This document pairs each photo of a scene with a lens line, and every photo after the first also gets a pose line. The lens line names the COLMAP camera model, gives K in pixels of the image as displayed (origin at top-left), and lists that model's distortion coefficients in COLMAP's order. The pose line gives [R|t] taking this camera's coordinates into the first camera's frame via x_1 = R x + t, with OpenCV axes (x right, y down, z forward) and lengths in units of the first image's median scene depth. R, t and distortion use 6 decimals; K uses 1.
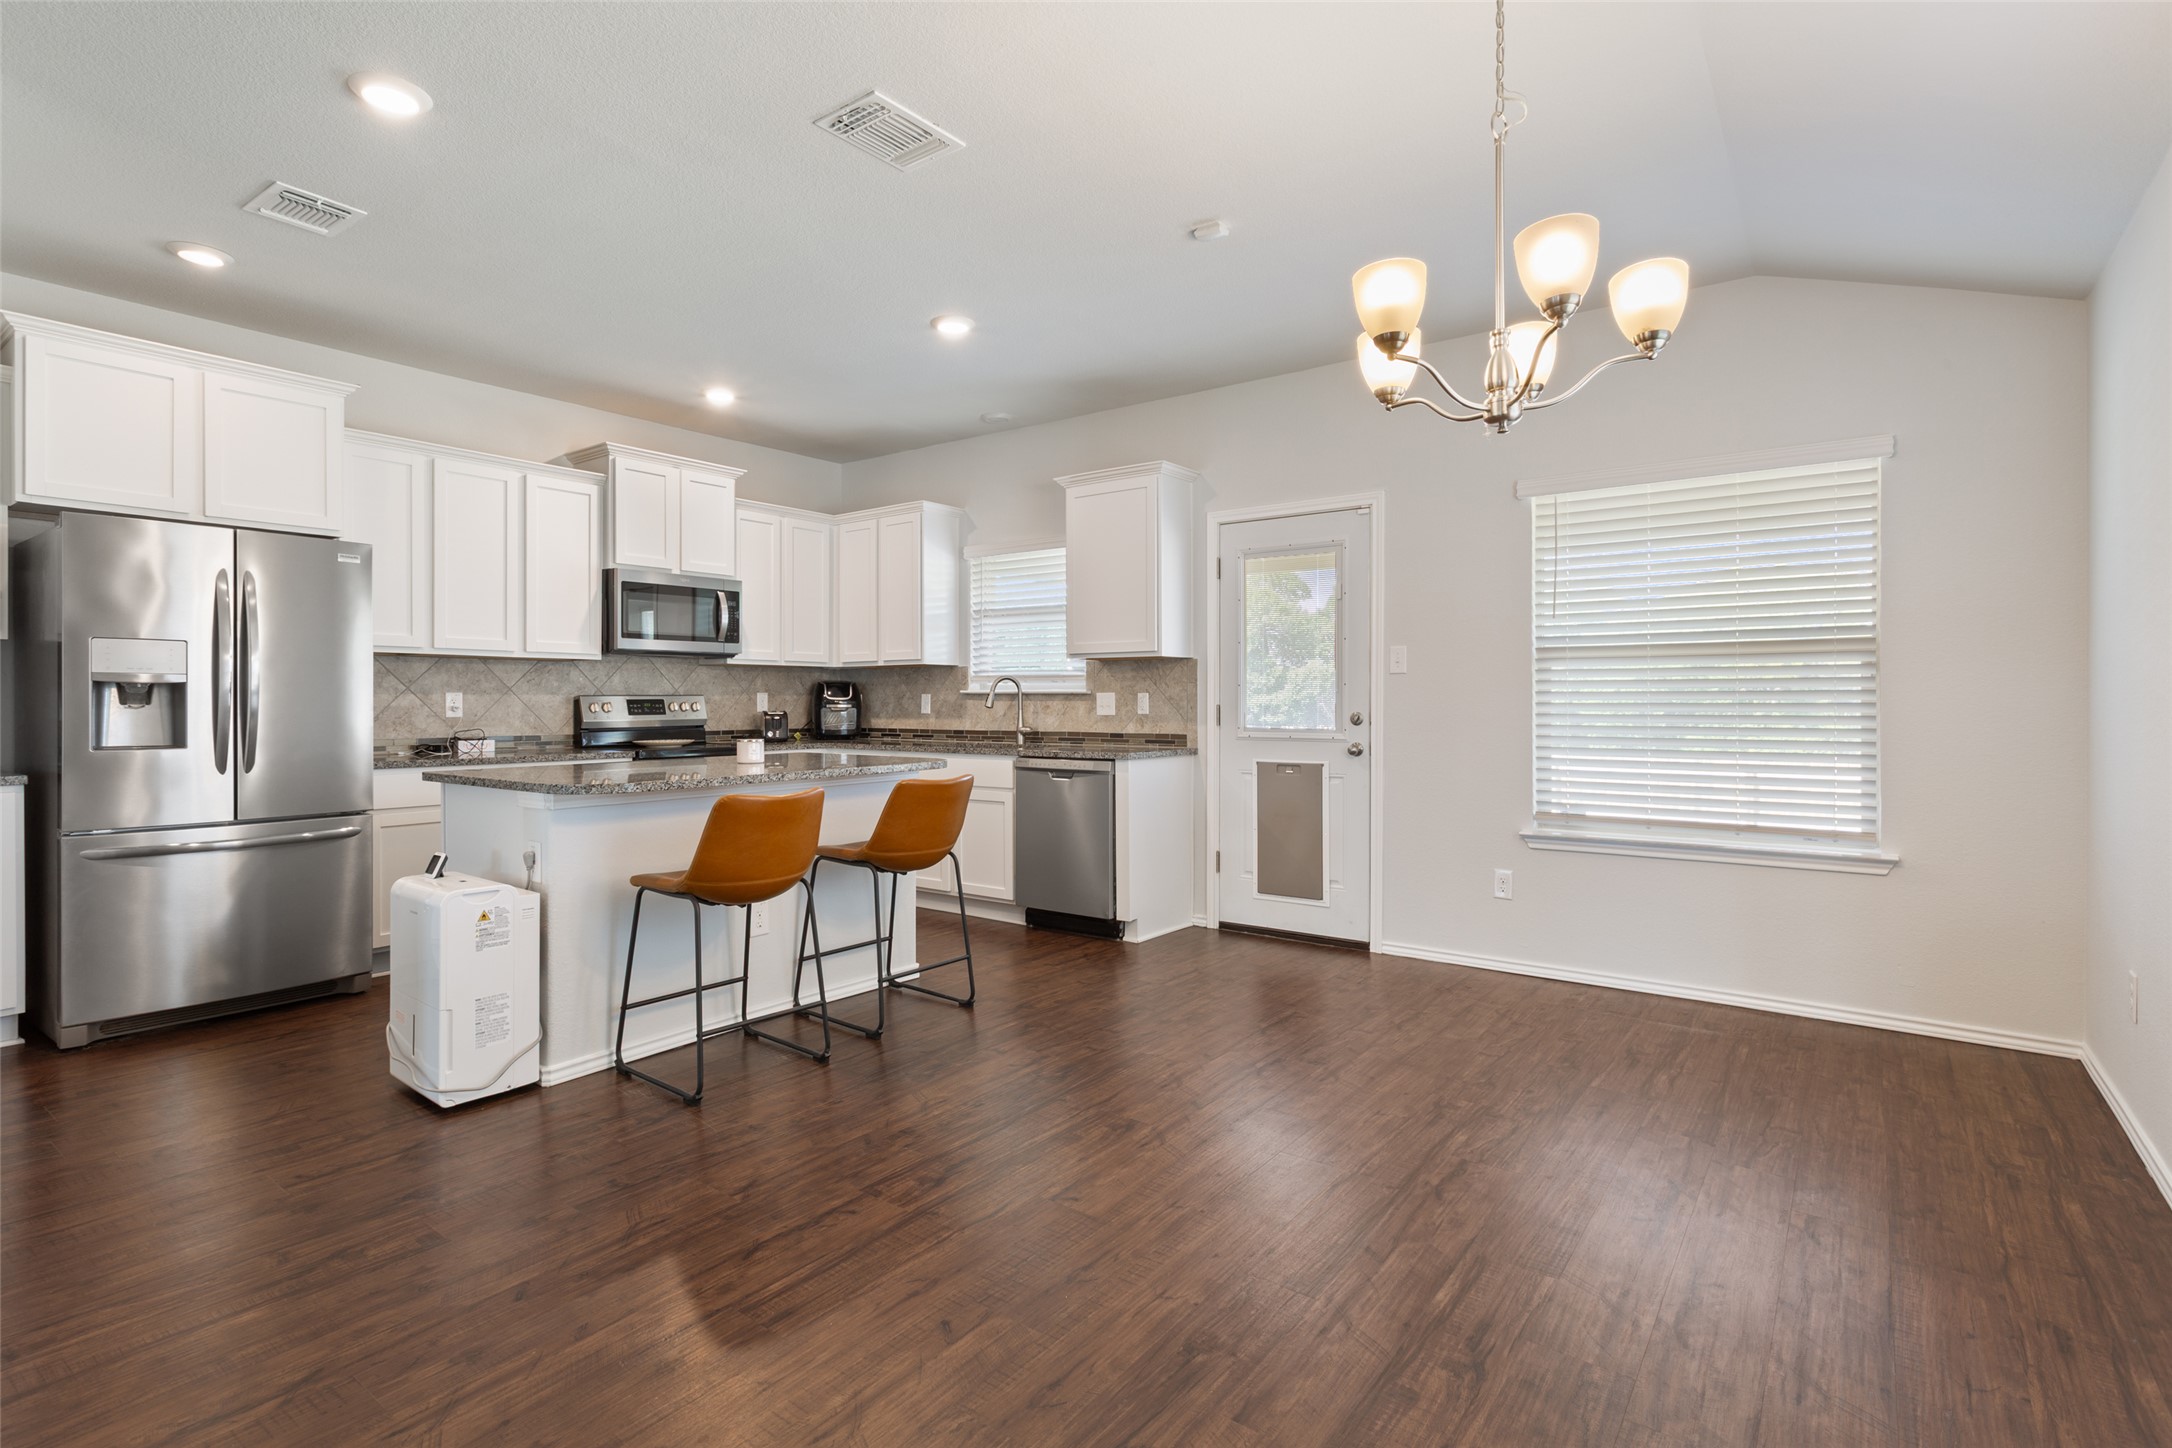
lens RADIAL K [[1026.4, 0, 1039.5], [0, 1026.4, 719.0], [0, 0, 1]] dist [0.001934, 0.000568]
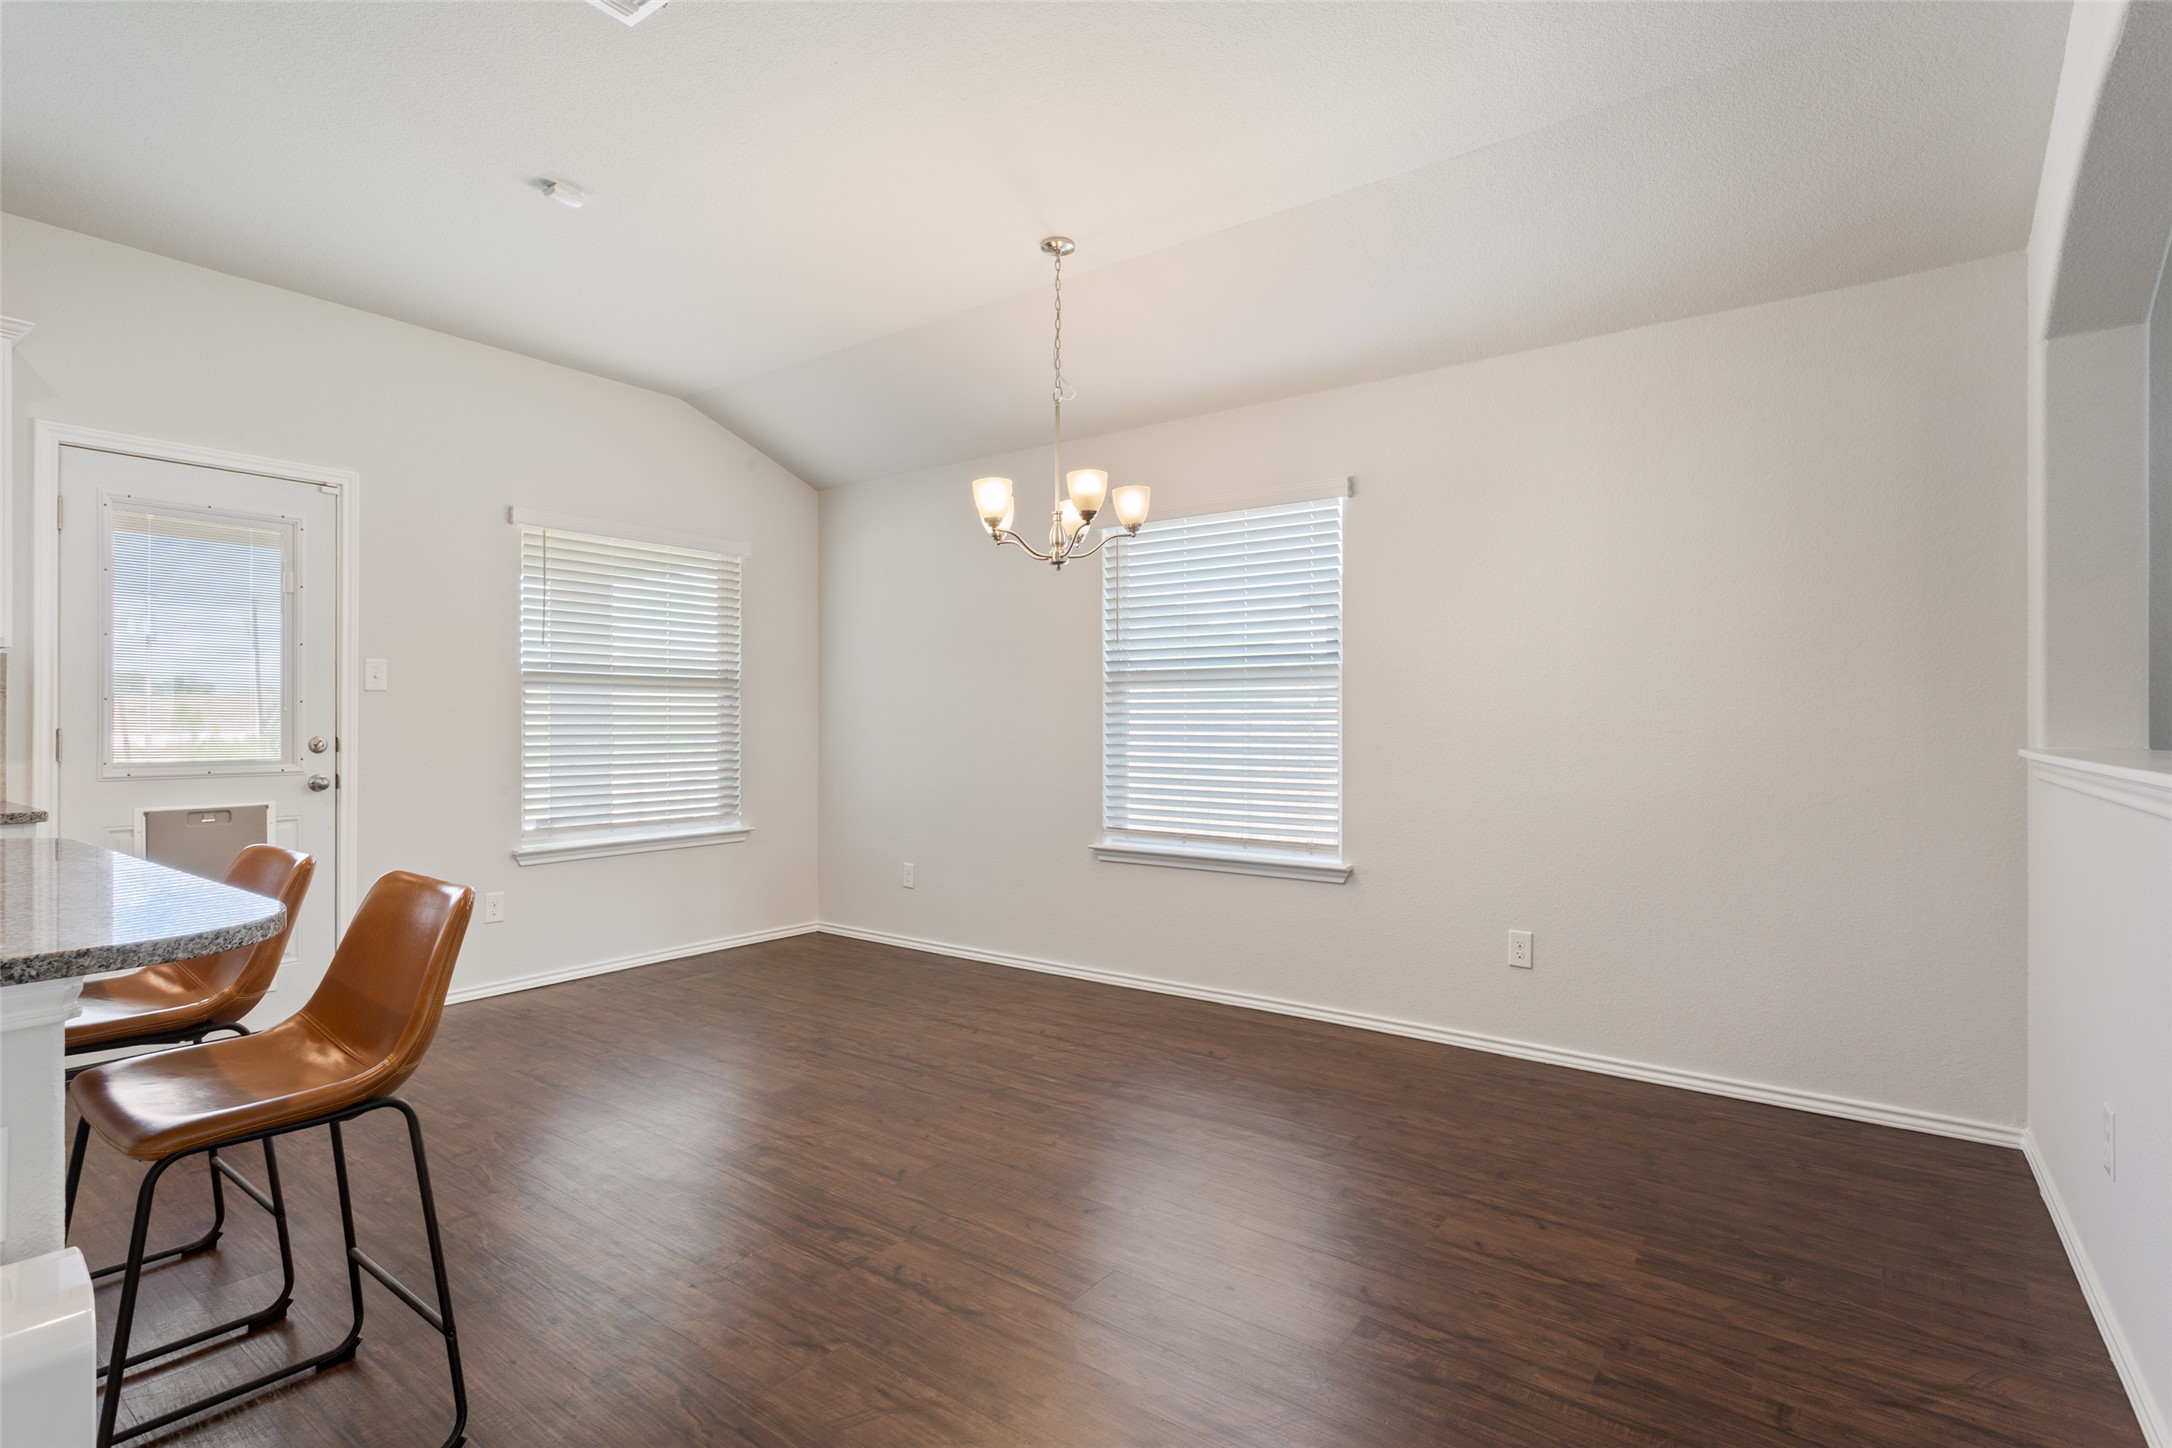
lens RADIAL K [[1108.1, 0, 1123.1], [0, 1108.1, 722.8], [0, 0, 1]] dist [0.000123, -0.000041]
pose [[-0.069433, -0.001569, 0.997585, -0.536150], [0.016974, 0.999852, 0.002754, -0.008030], [-0.997442, 0.017124, -0.069397, 0.380374]]
